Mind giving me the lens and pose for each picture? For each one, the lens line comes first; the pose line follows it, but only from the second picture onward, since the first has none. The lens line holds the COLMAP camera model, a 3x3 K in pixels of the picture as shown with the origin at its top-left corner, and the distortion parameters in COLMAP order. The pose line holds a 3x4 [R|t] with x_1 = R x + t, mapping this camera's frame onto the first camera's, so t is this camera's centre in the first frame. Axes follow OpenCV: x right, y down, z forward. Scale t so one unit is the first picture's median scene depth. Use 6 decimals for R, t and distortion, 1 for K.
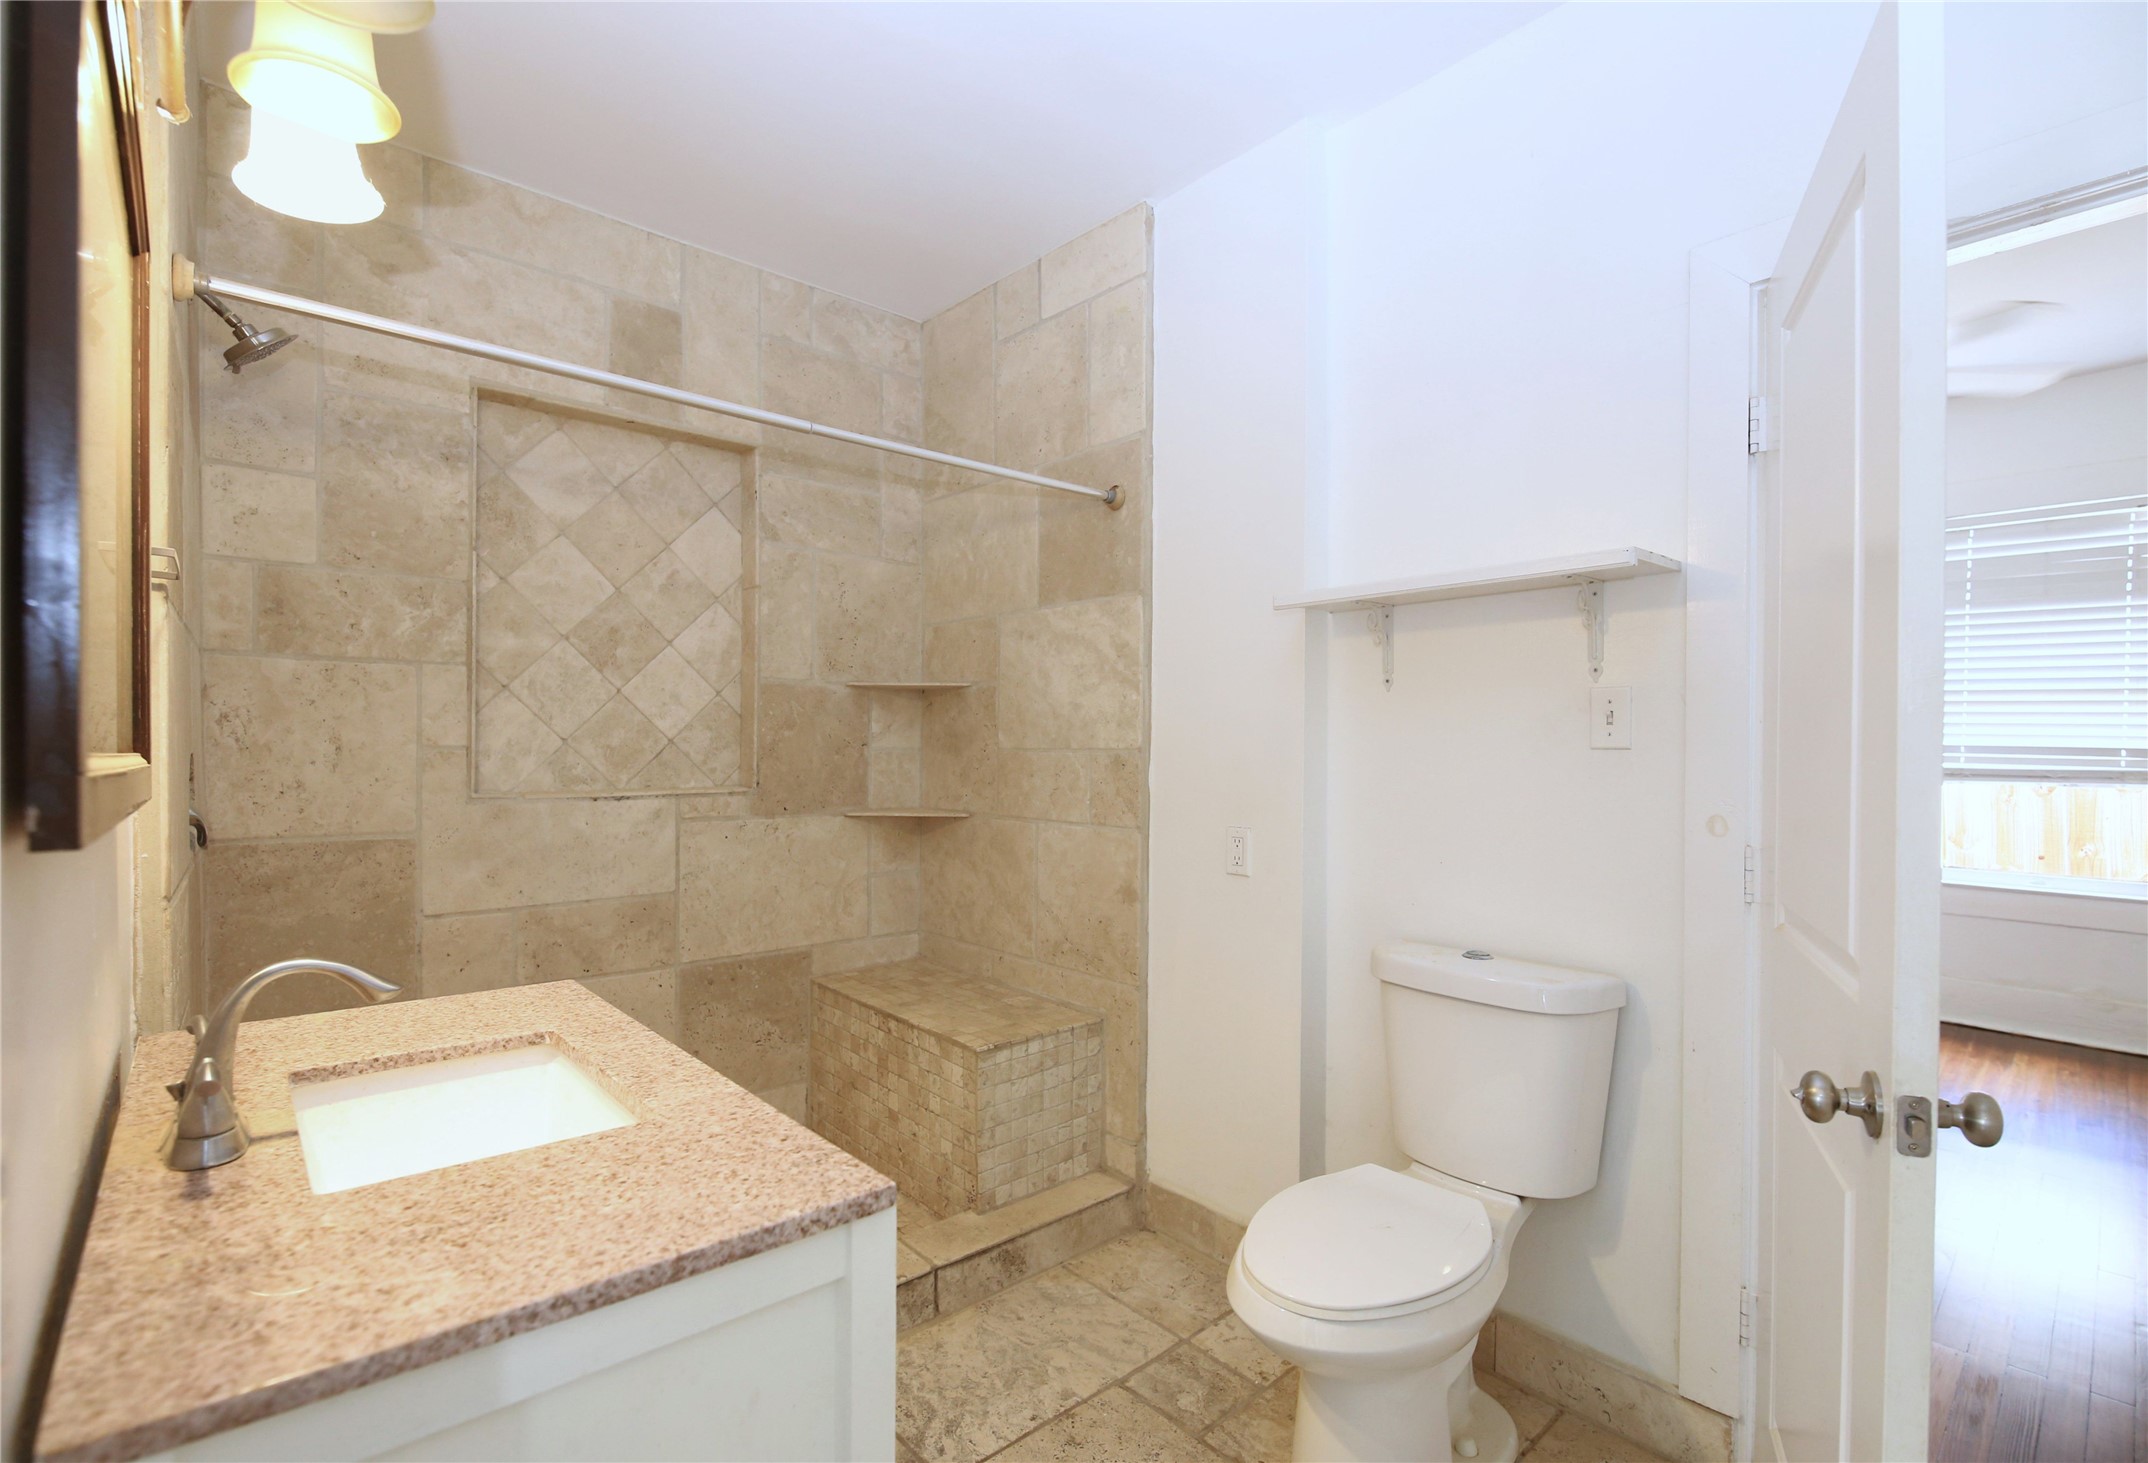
lens RADIAL K [[963.7, 0, 1071.5], [0, 963.7, 749.0], [0, 0, 1]] dist [-0.013063, -0.000523]
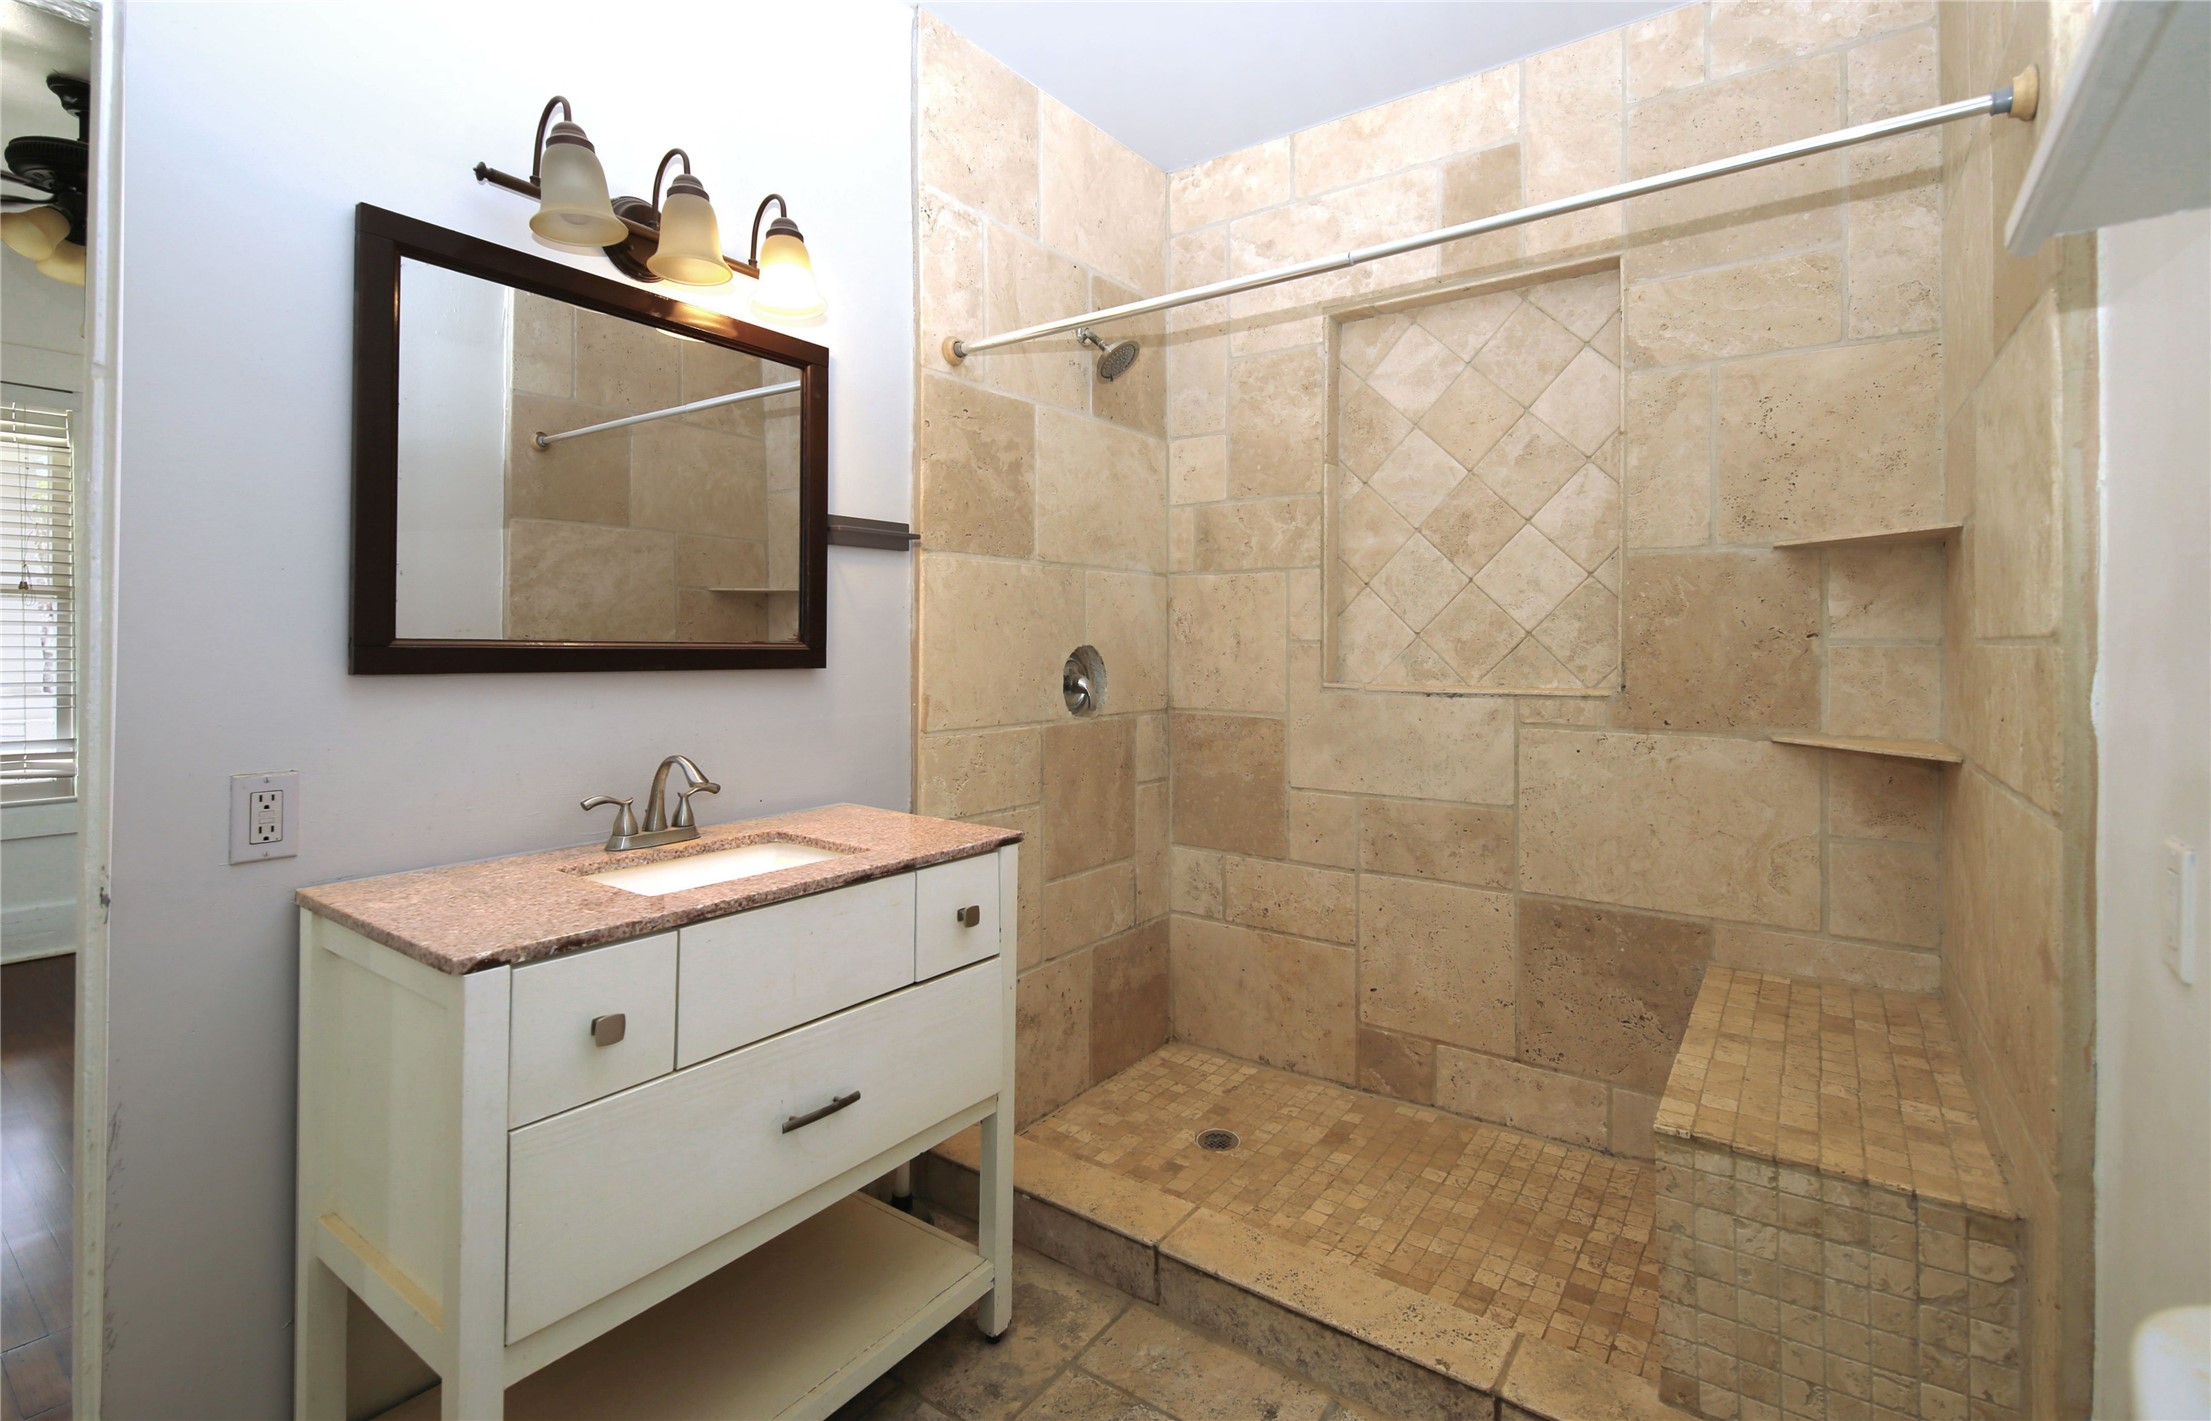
lens RADIAL K [[996.7, 0, 1094.1], [0, 996.7, 632.6], [0, 0, 1]] dist [-0.003073, -0.001834]
pose [[0.207903, -0.014579, -0.978041, 0.395770], [-0.000935, 0.999886, -0.015103, 0.005127], [0.978149, 0.004055, 0.207866, 0.445313]]
